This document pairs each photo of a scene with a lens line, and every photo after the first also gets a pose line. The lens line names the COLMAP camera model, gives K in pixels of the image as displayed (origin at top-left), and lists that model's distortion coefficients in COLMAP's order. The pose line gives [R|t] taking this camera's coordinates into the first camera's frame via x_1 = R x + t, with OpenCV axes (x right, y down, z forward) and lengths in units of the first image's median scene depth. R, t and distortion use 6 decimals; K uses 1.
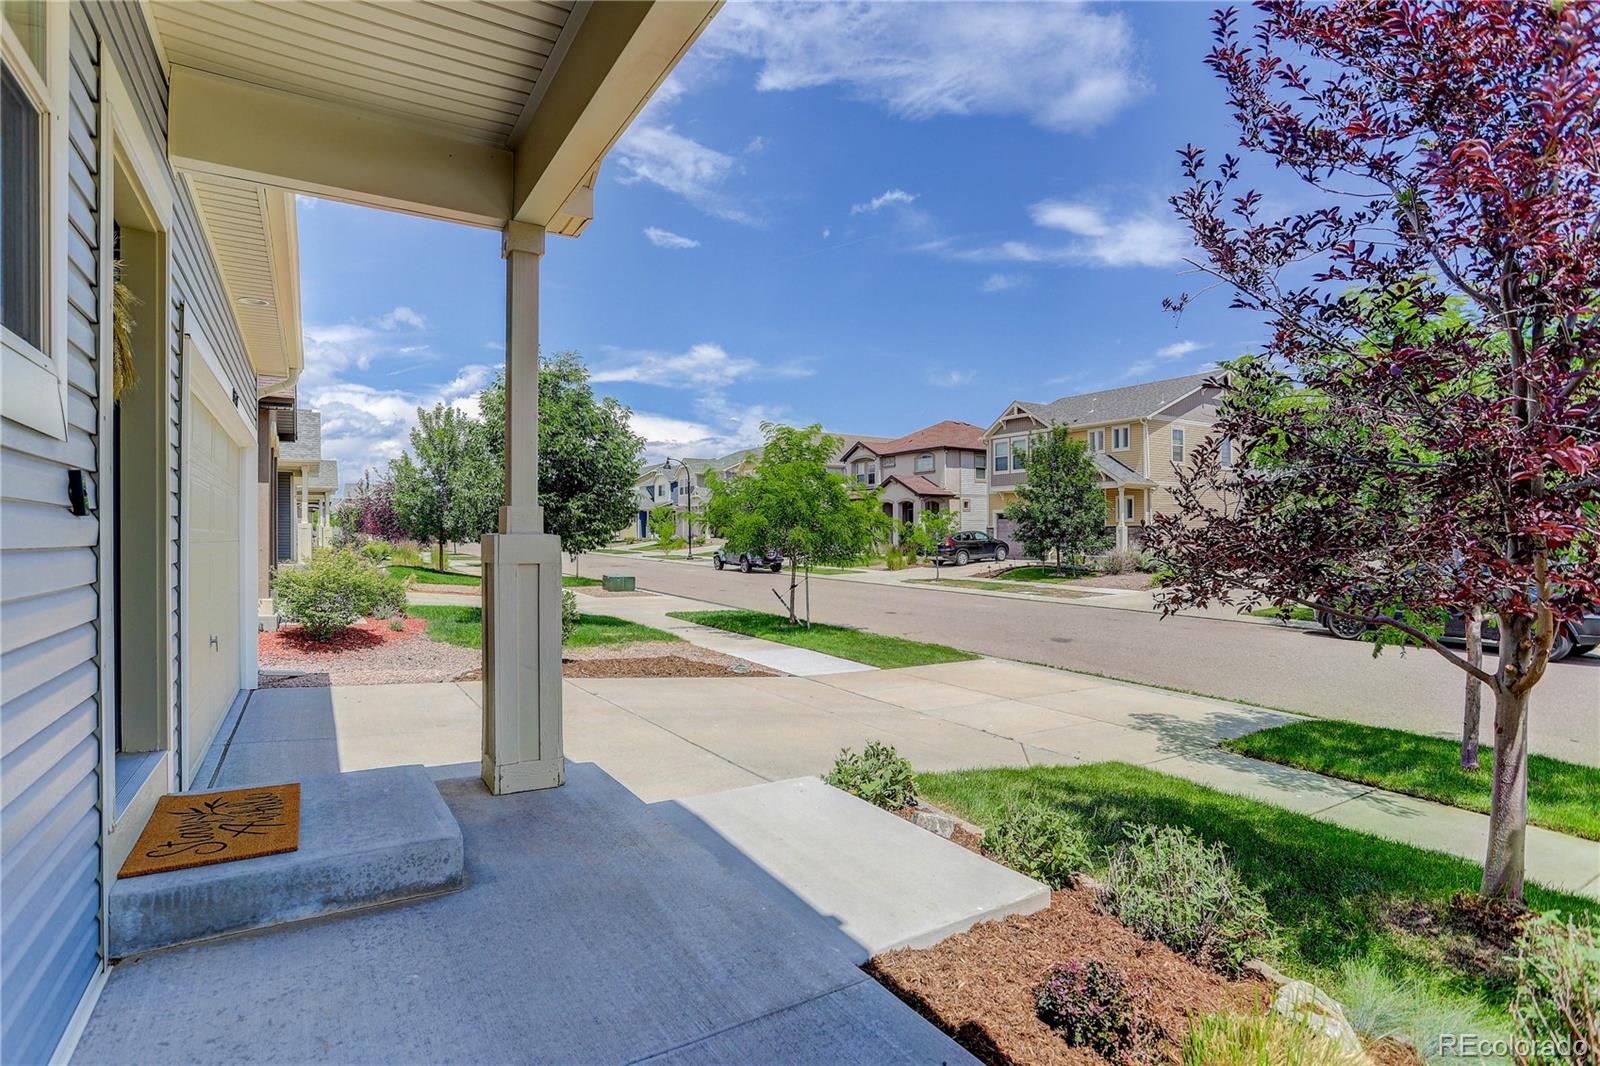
lens RADIAL K [[770.0, 0, 800.0], [0, 770.0, 533.0], [0, 0, 1]] dist [0.000700, 0.000046]
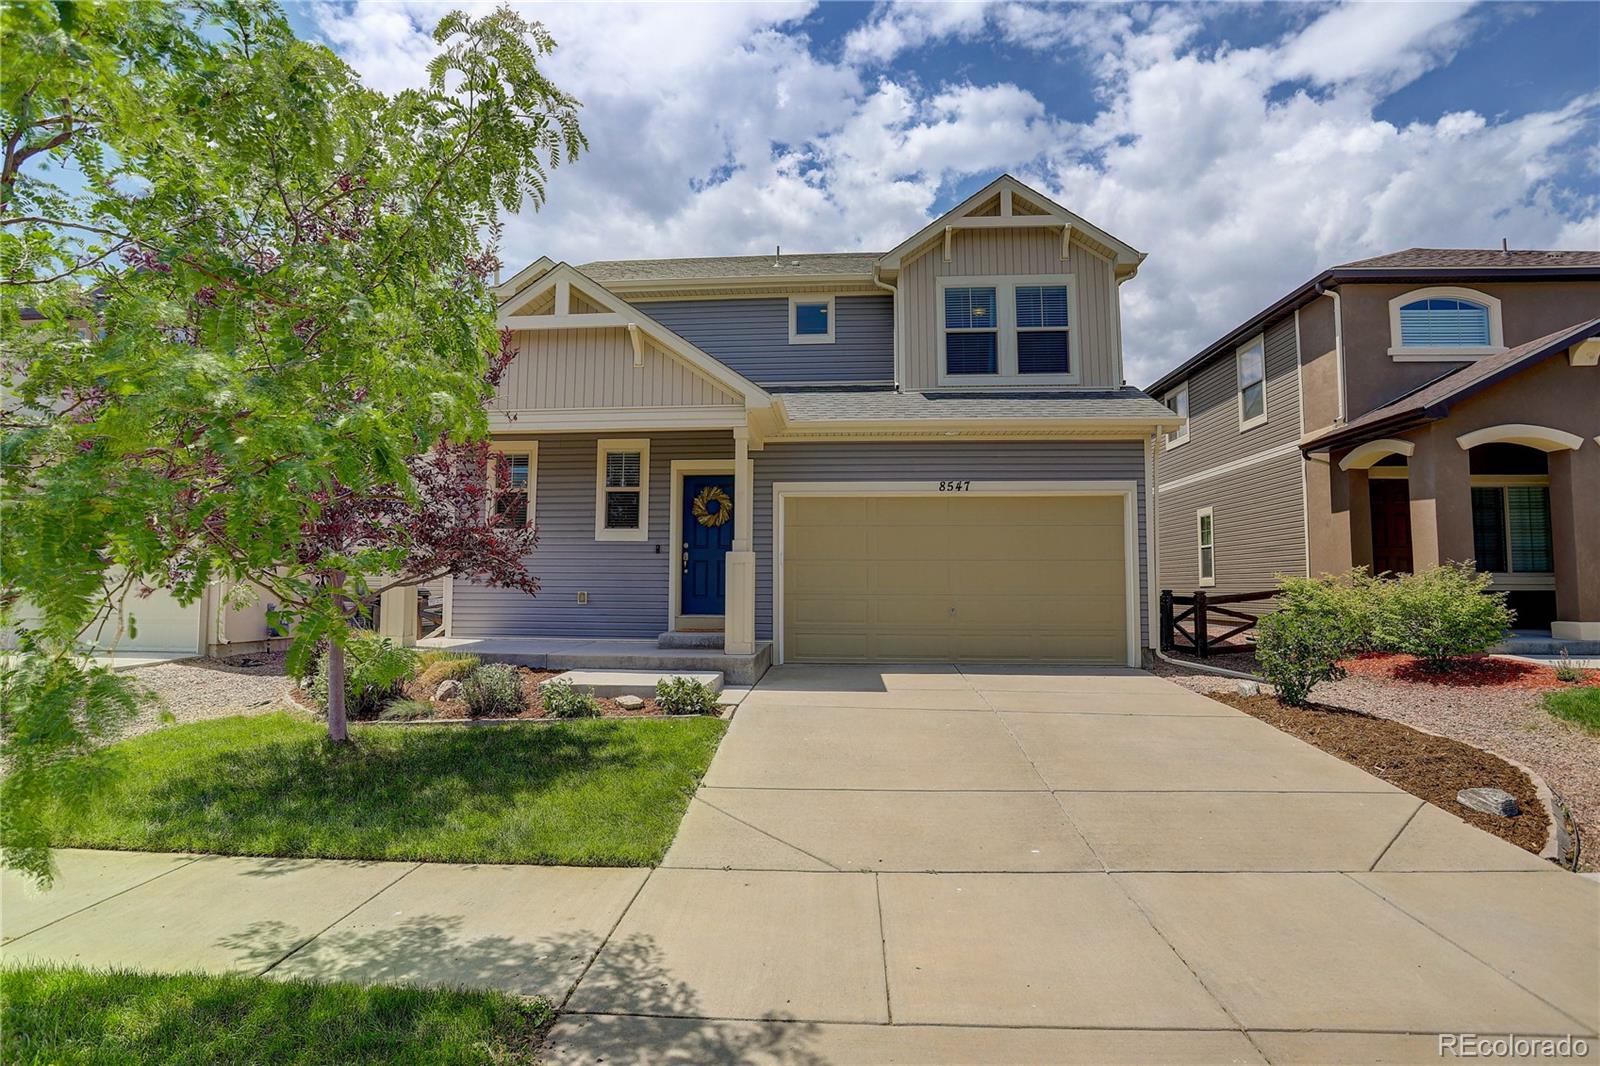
lens RADIAL K [[770.0, 0, 800.0], [0, 770.0, 533.0], [0, 0, 1]] dist [0.000700, 0.000046]
pose [[-0.579541, -0.050886, -0.813353, 0.935172], [0.001459, 0.997982, -0.063477, 0.059947], [0.814942, -0.037974, -0.578297, 1.558029]]
